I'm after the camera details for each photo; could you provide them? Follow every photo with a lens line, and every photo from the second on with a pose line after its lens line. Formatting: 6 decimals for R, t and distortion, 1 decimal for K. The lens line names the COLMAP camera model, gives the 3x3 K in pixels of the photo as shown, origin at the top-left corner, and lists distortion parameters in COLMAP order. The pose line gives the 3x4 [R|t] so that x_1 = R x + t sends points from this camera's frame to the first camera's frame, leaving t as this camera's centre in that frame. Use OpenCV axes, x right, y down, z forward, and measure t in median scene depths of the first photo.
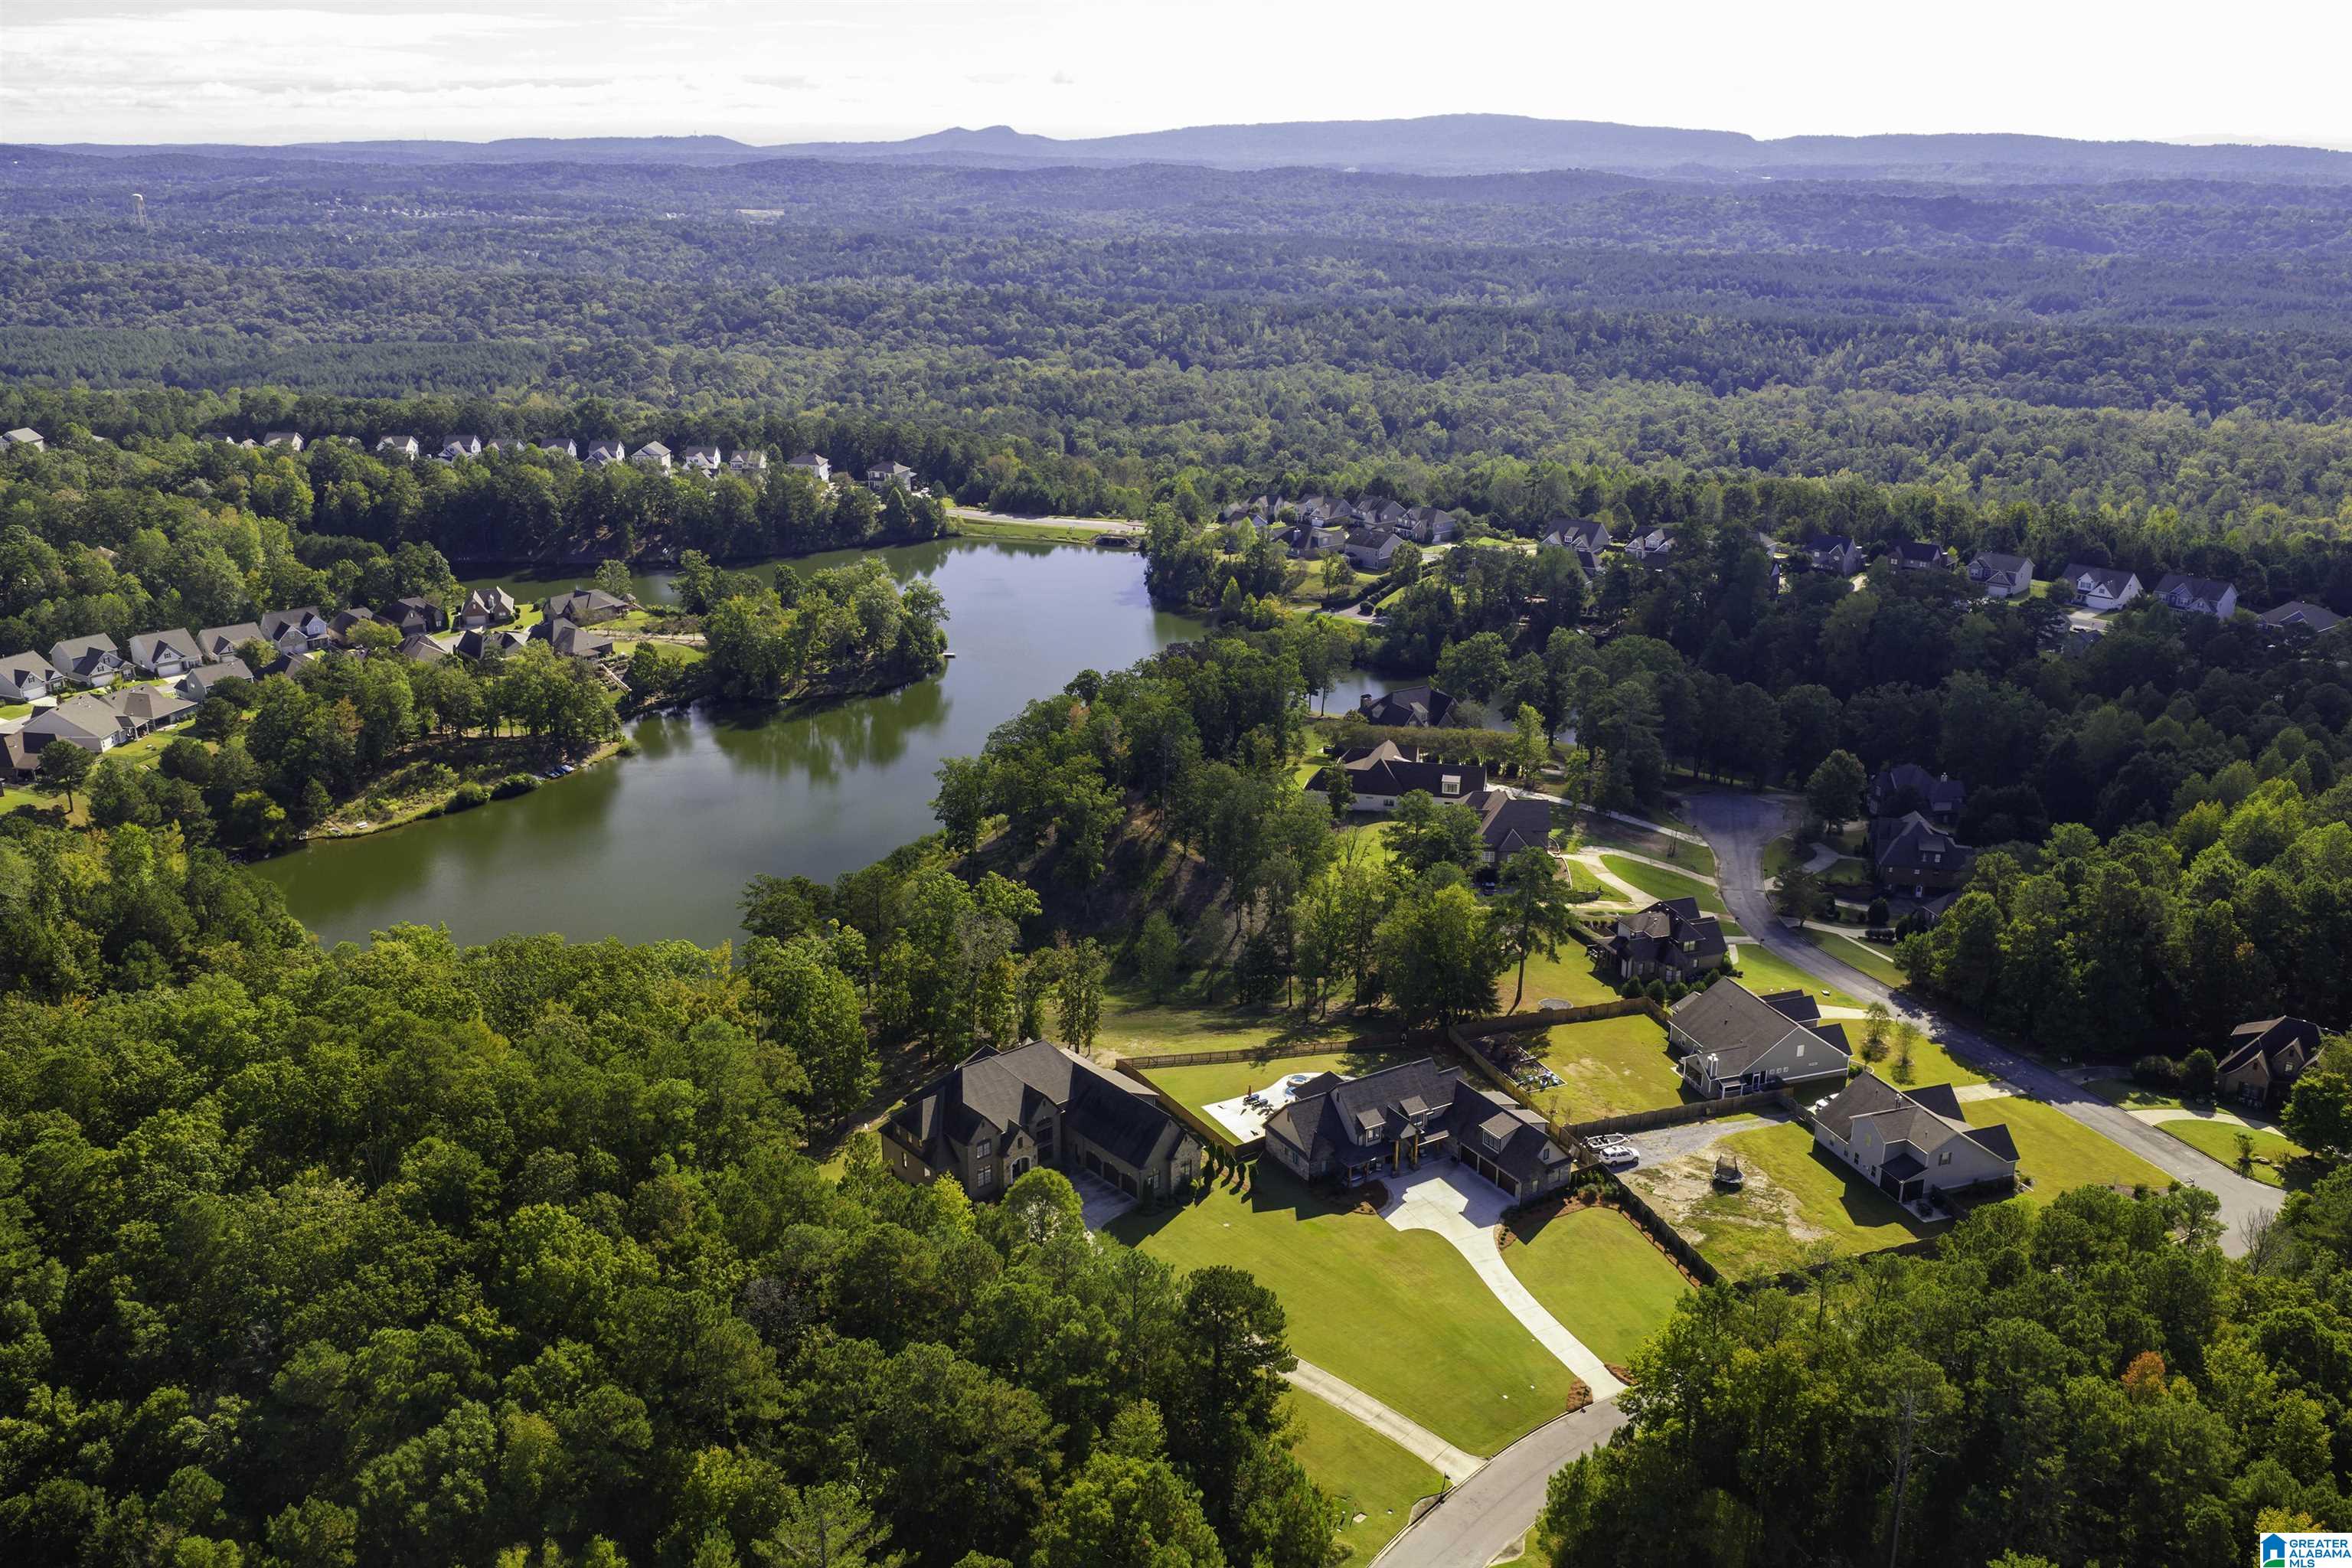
lens RADIAL K [[1940.6, 0, 1183.8], [0, 1940.6, 790.3], [0, 0, 1]] dist [0.030269, -0.055774]
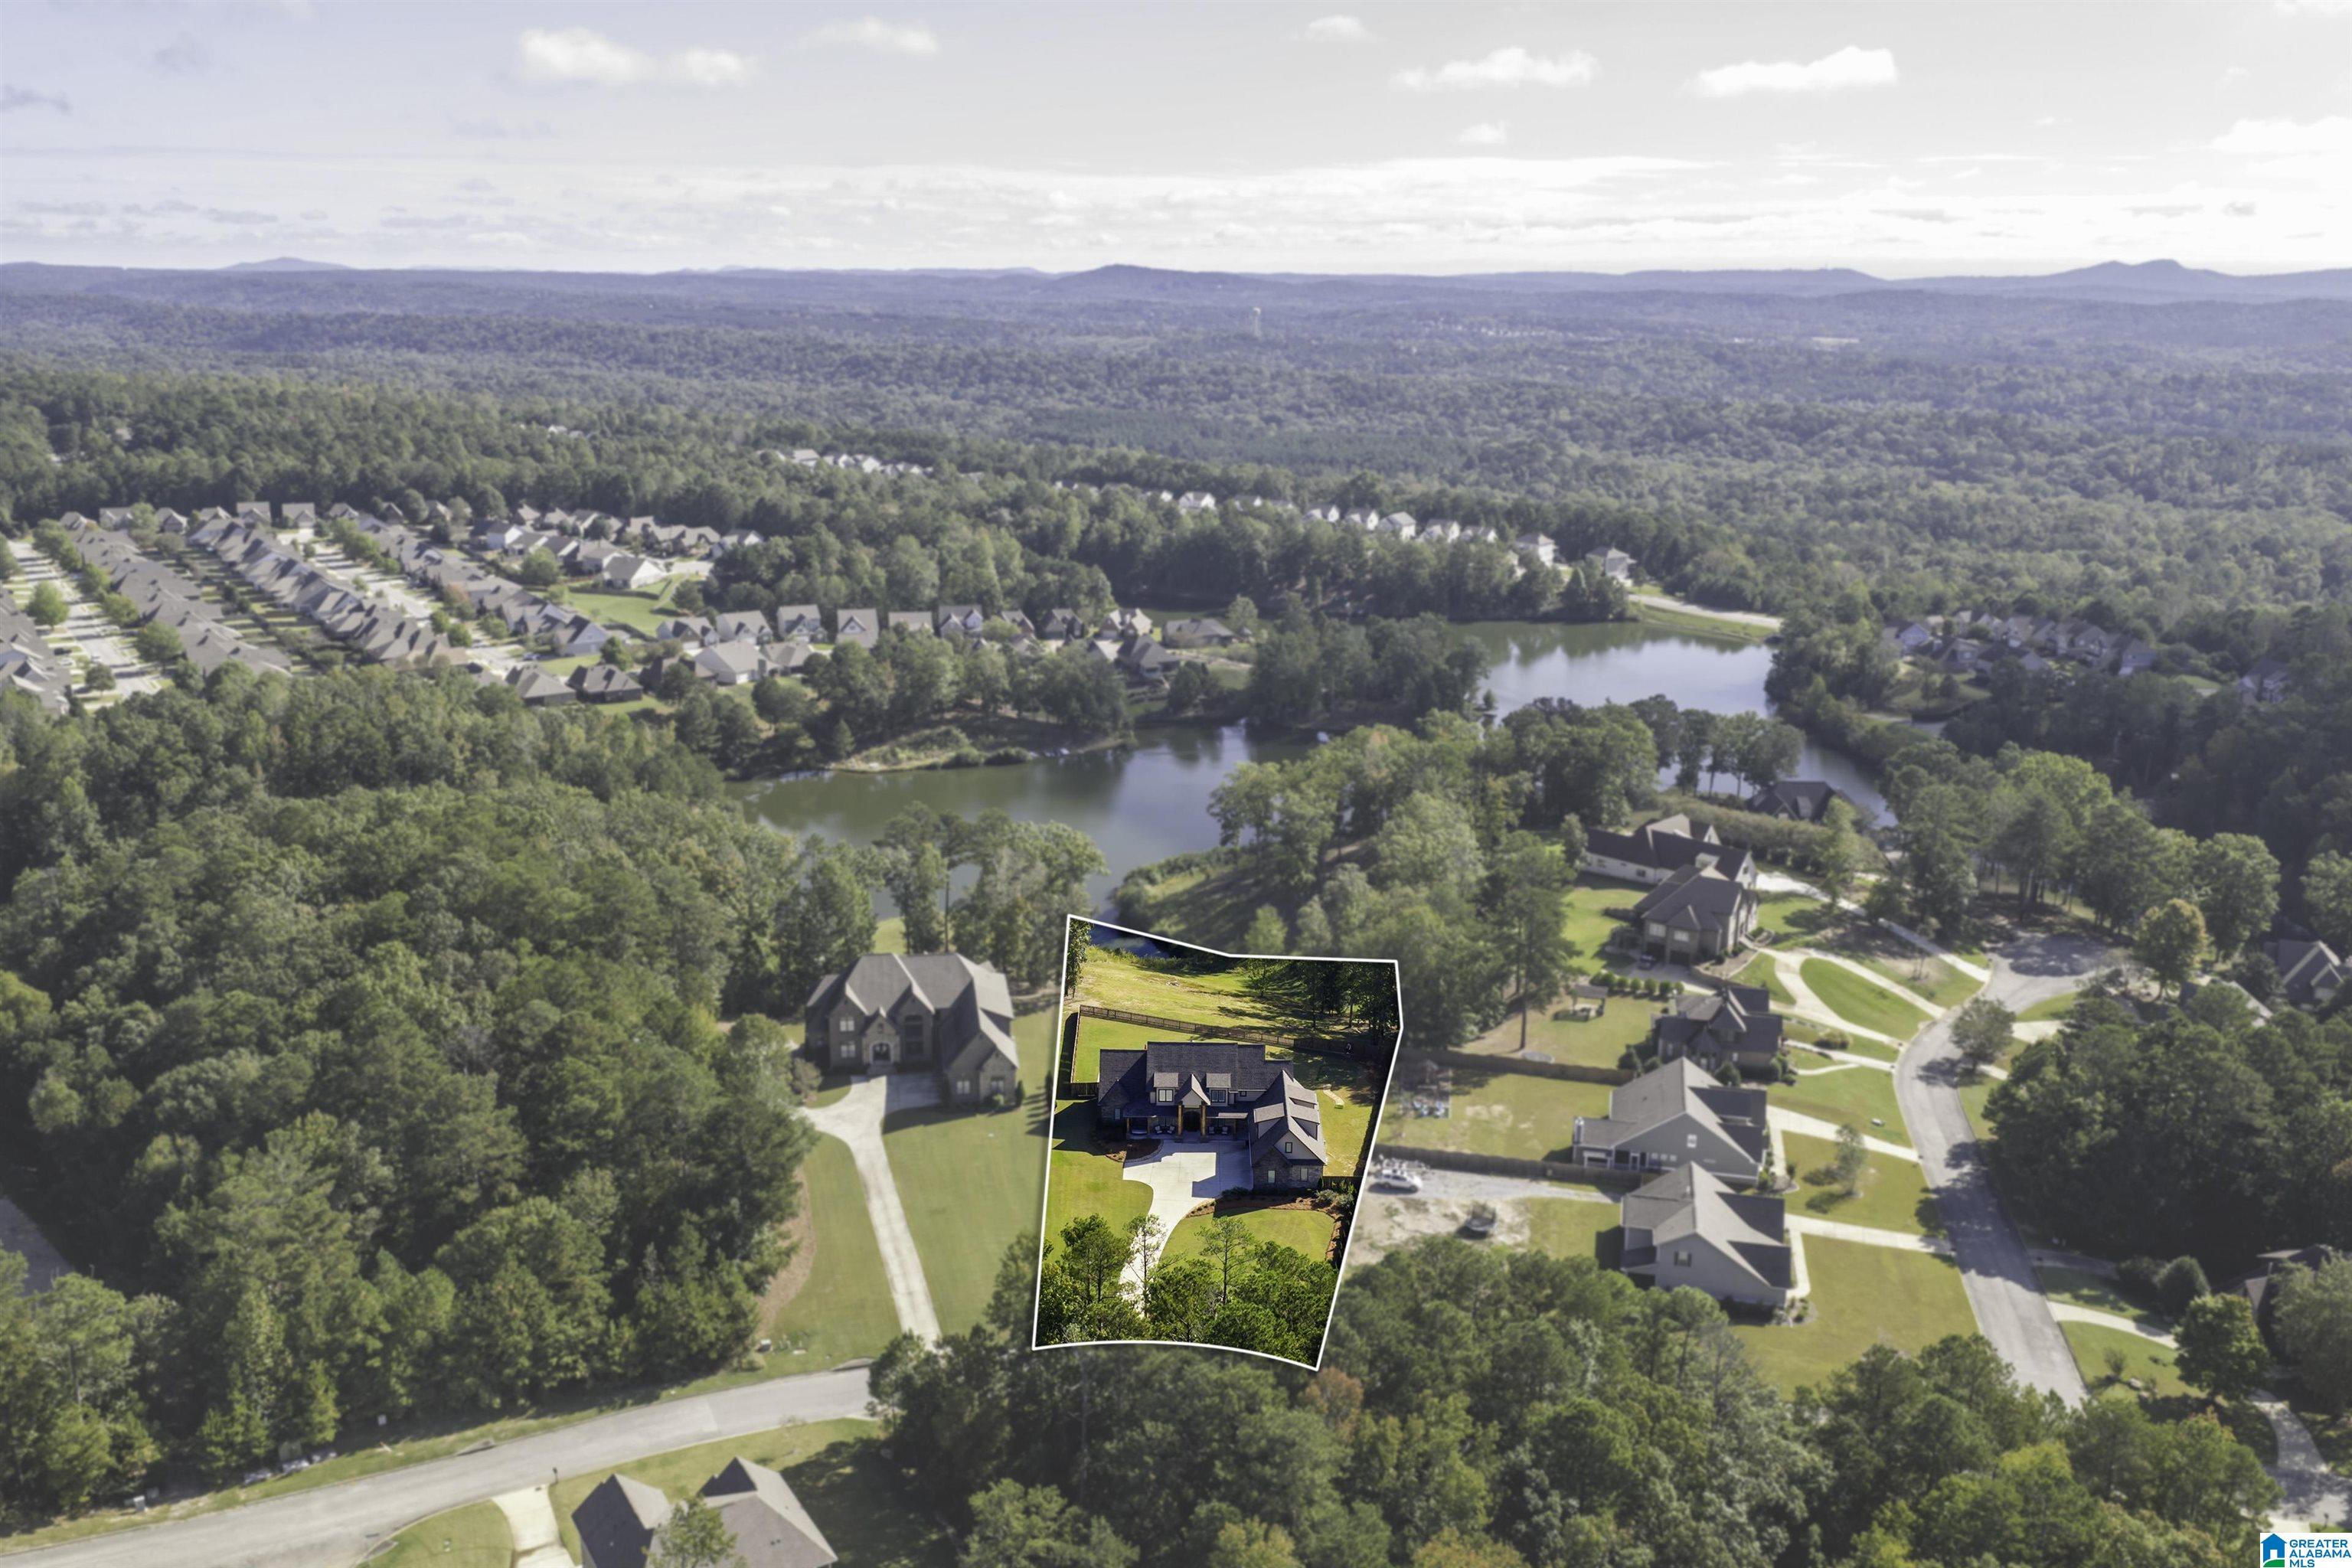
lens RADIAL K [[1951.3, 0, 1181.4], [0, 1951.3, 741.5], [0, 0, 1]] dist [0.032899, -0.079796]
pose [[0.849992, 0.129600, -0.510605, 0.223129], [-0.174221, 0.983882, -0.040295, 0.011782], [0.497153, 0.123208, 0.858871, 0.032814]]
